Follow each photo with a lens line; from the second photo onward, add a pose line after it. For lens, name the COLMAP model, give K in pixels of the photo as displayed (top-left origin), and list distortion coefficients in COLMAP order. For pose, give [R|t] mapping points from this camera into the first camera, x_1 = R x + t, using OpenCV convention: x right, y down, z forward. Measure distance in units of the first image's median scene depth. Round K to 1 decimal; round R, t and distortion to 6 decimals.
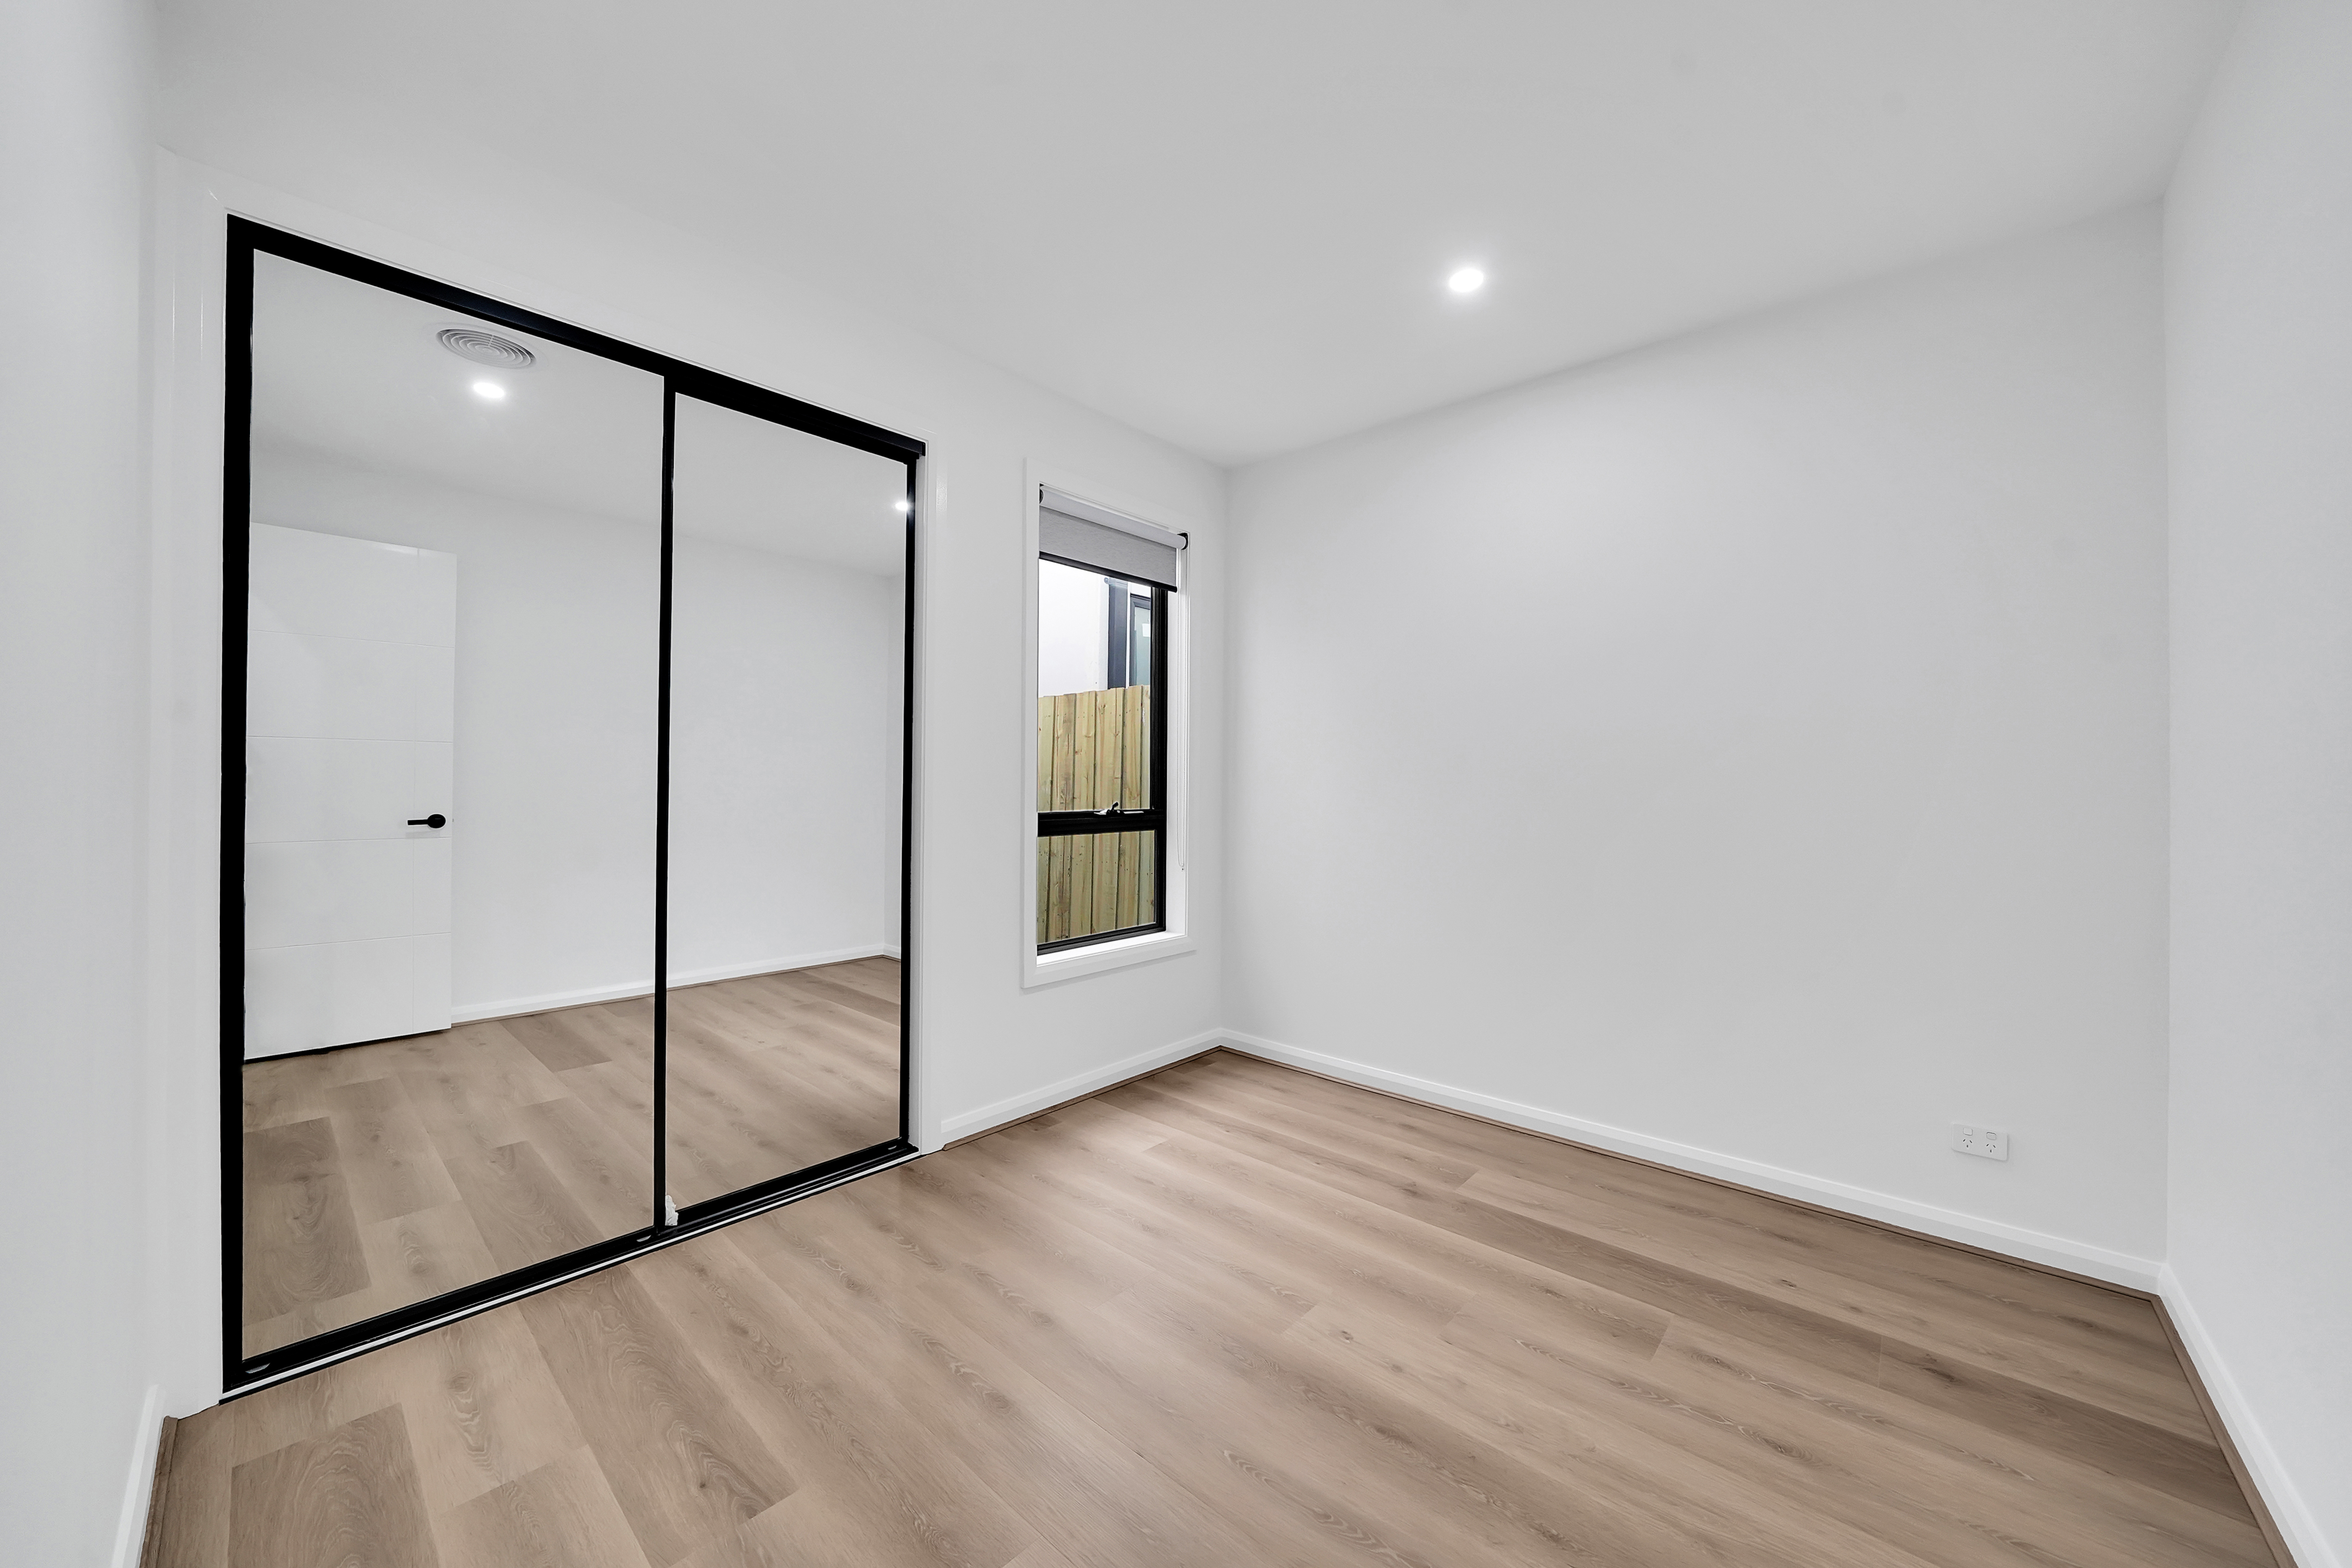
lens RADIAL K [[828.3, 0, 1187.8], [0, 828.3, 797.1], [0, 0, 1]] dist [-0.000392, -0.000017]
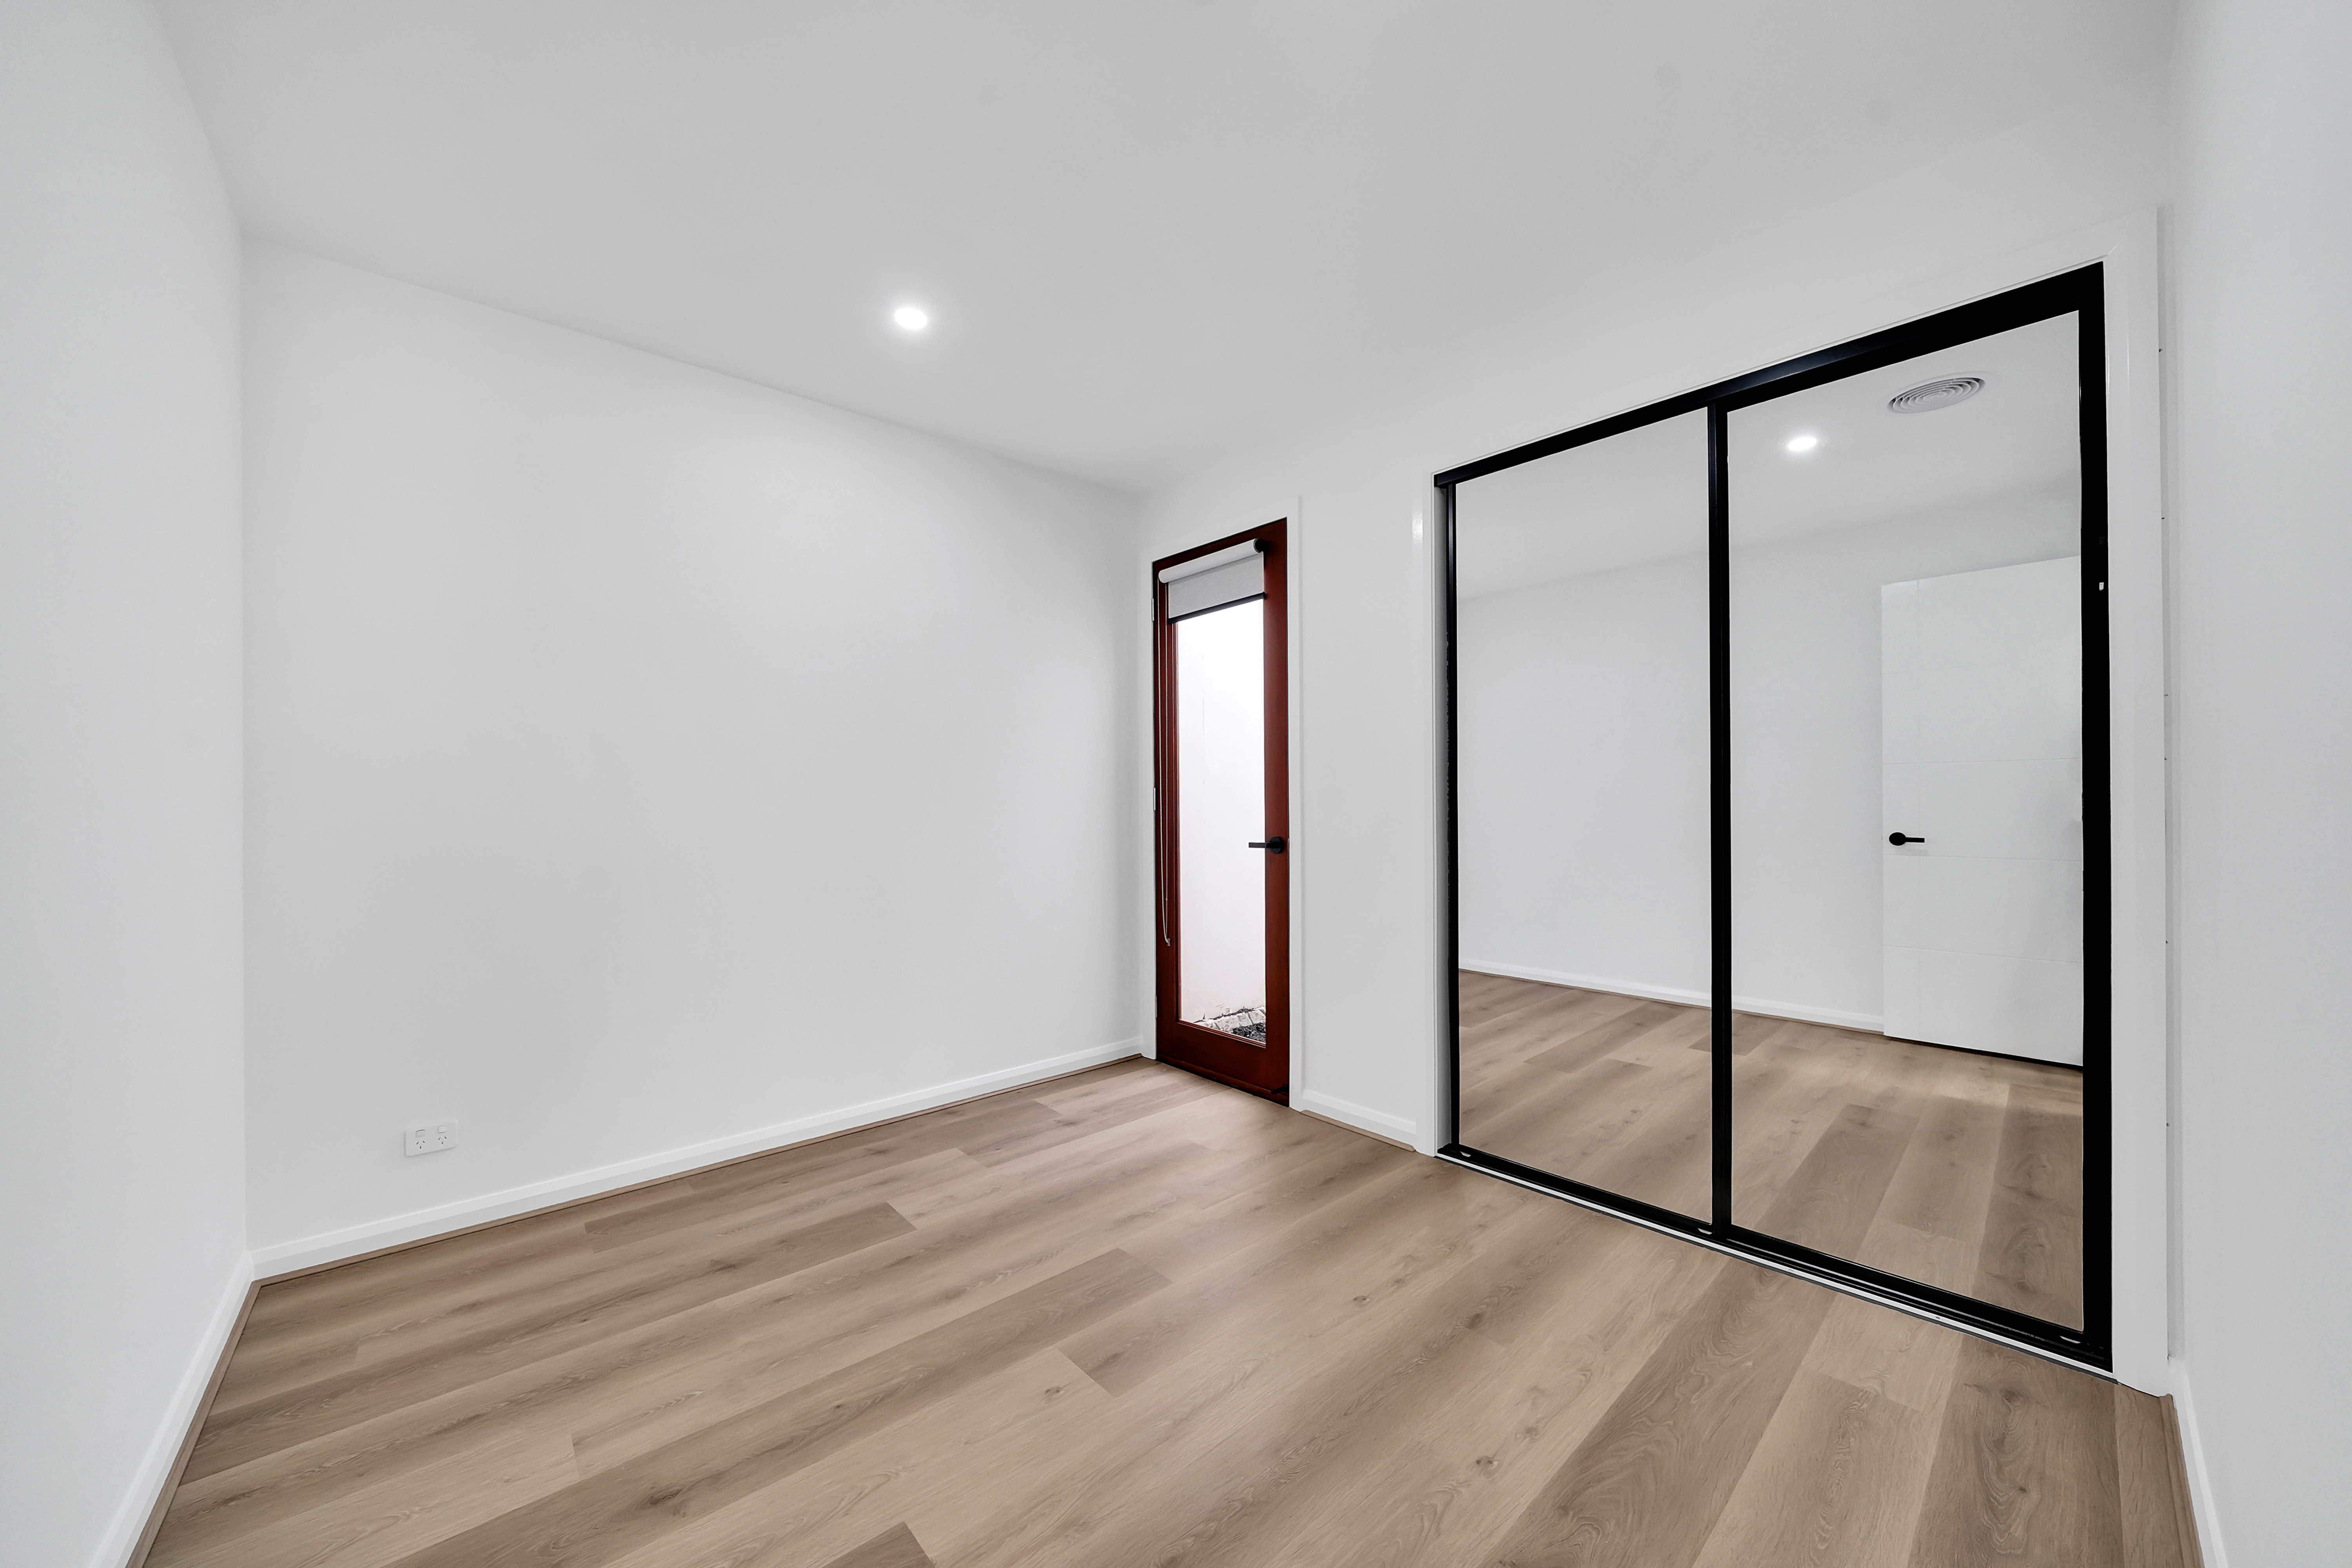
lens RADIAL K [[779.6, 0, 1169.4], [0, 779.6, 794.5], [0, 0, 1]] dist [-0.000525, -0.000013]
pose [[0.141731, 0.006465, 0.989884, -1.724638], [0.014297, 0.999861, -0.008578, -0.027812], [-0.989802, 0.015368, 0.141619, 1.517009]]
